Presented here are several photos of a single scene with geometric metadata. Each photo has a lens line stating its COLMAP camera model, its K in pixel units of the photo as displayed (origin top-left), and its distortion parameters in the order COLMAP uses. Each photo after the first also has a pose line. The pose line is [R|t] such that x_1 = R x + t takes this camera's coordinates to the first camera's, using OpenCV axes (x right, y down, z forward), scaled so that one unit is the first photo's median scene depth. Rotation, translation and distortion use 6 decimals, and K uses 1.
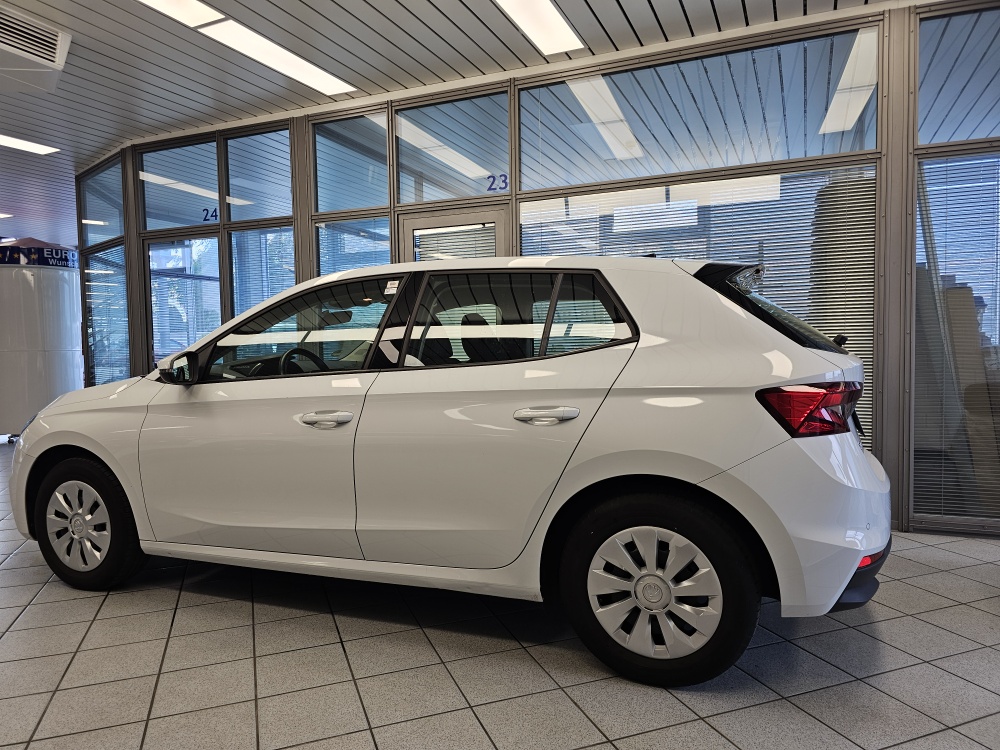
lens RADIAL K [[678.9, 0, 512.9], [0, 678.9, 382.8], [0, 0, 1]] dist [0.006919, -0.002223]
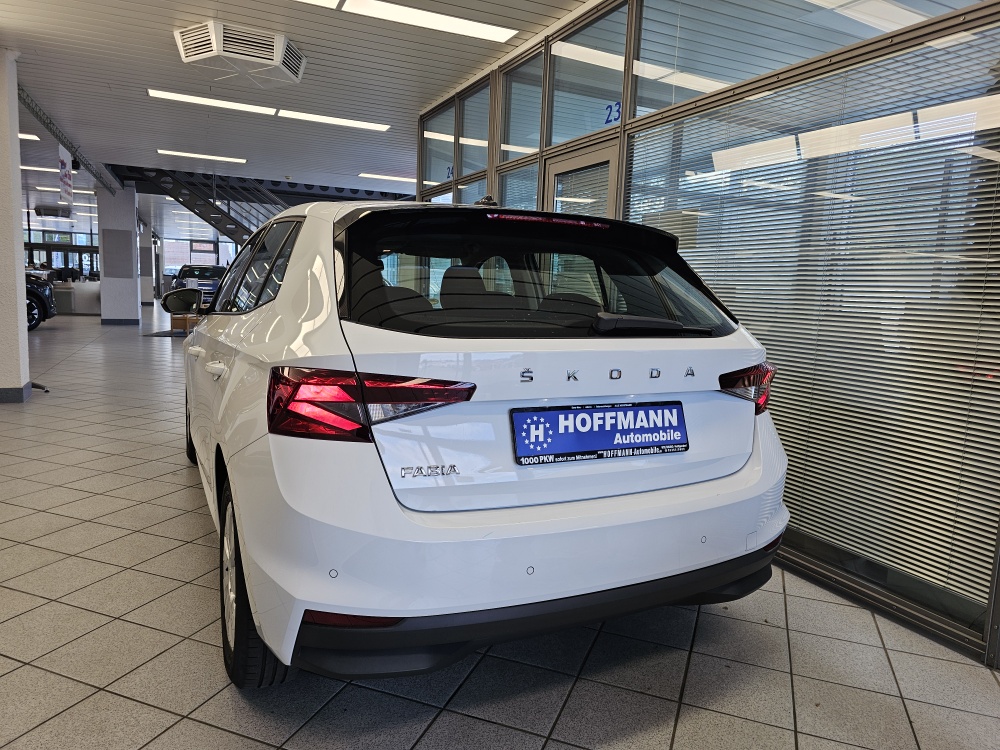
lens RADIAL K [[679.2, 0, 498.3], [0, 679.2, 369.5], [0, 0, 1]] dist [0.071911, -0.091400]
pose [[0.750537, 0.123880, -0.649113, 0.328313], [-0.089428, 0.992276, 0.085970, -0.023512], [0.654749, -0.006475, 0.755819, 0.170323]]
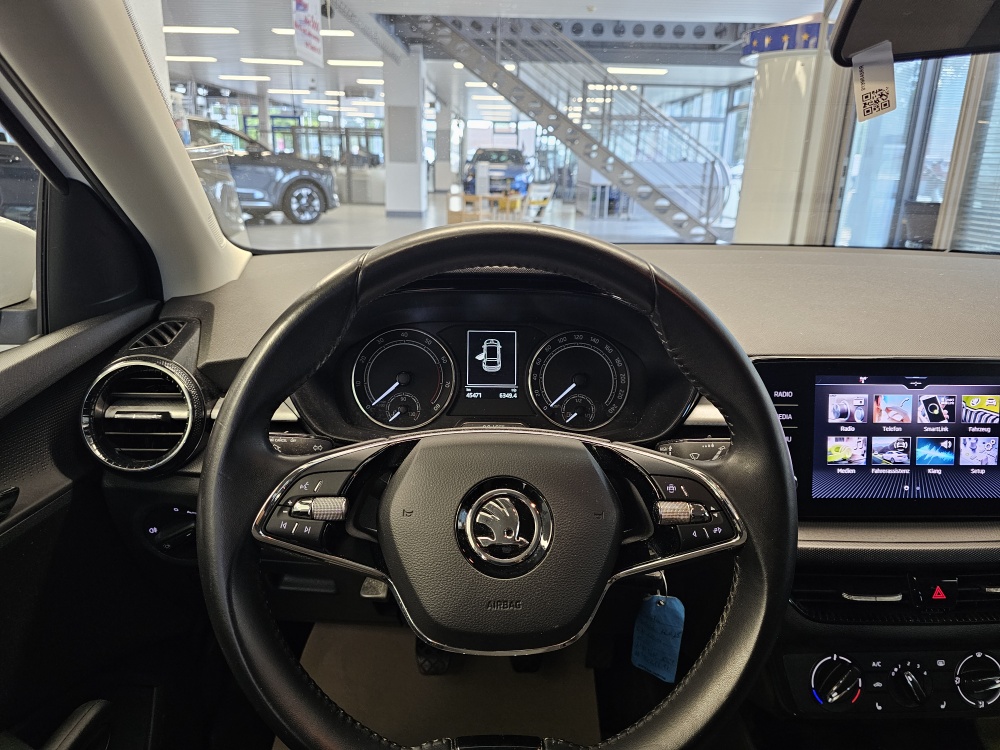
lens RADIAL K [[669.3, 0, 503.8], [0, 669.3, 363.3], [0, 0, 1]] dist [0.073862, -0.084245]
pose [[0.417248, 0.283696, -0.863377, -0.101476], [-0.078755, 0.957741, 0.276642, -0.024663], [0.905374, -0.047433, 0.421958, 0.460321]]
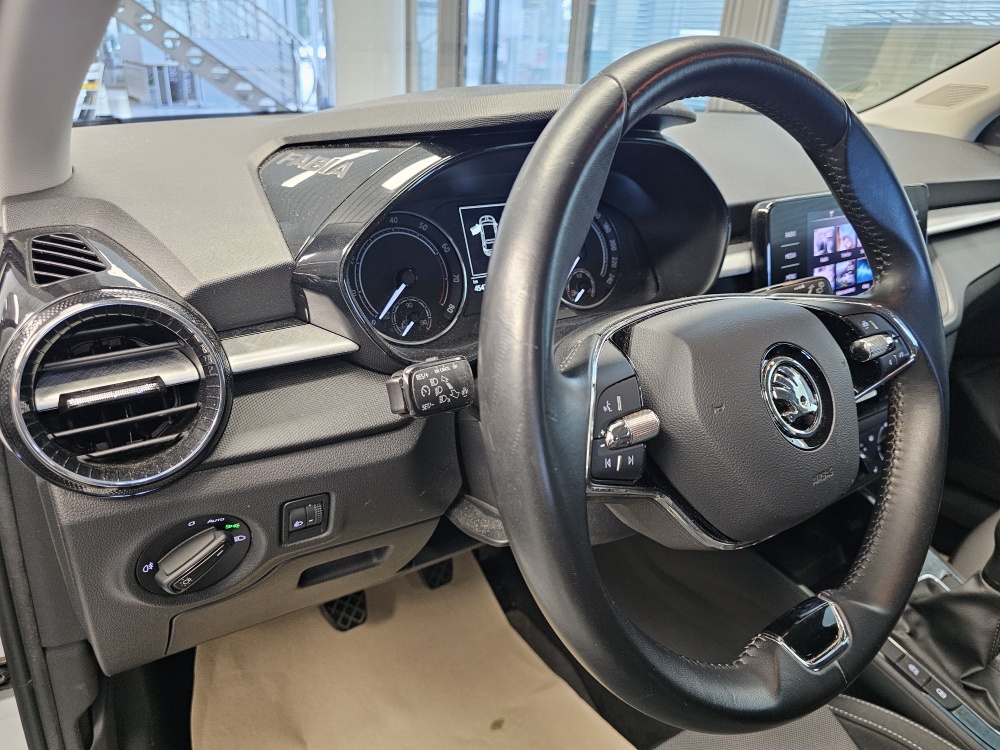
lens RADIAL K [[679.2, 0, 498.3], [0, 679.2, 369.5], [0, 0, 1]] dist [0.071911, -0.091400]
pose [[0.851647, 0.264848, -0.452275, -0.151294], [-0.090957, 0.924521, 0.370118, -0.012632], [0.516163, -0.274072, 0.811456, 0.424804]]
